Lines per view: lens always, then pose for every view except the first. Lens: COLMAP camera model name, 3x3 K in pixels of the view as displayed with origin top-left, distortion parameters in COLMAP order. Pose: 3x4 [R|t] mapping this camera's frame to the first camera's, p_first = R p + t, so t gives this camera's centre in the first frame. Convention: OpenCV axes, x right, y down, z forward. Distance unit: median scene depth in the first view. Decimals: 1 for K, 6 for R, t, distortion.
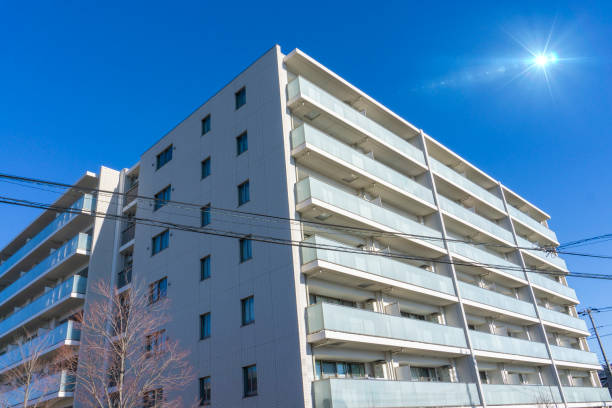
lens RADIAL K [[490.6, 0, 306.0], [0, 490.6, 204.0], [0, 0, 1]] dist [-0.026580, 0.002091]
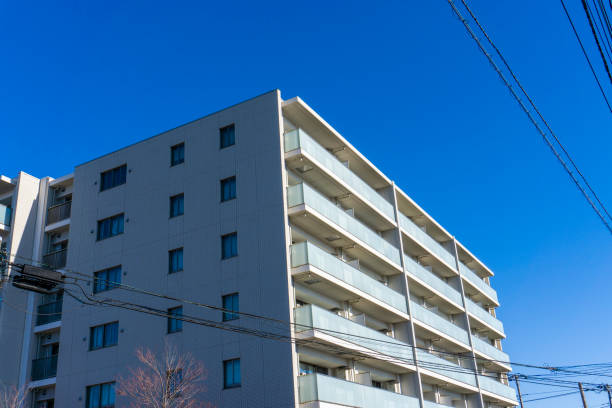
lens RADIAL K [[649.6, 0, 306.0], [0, 649.6, 204.0], [0, 0, 1]] dist [-0.064659, -0.008949]
pose [[0.968997, 0.124145, 0.213617, -0.212137], [-0.125108, 0.992102, -0.009057, -0.088700], [-0.213054, -0.017949, 0.976876, -0.199534]]
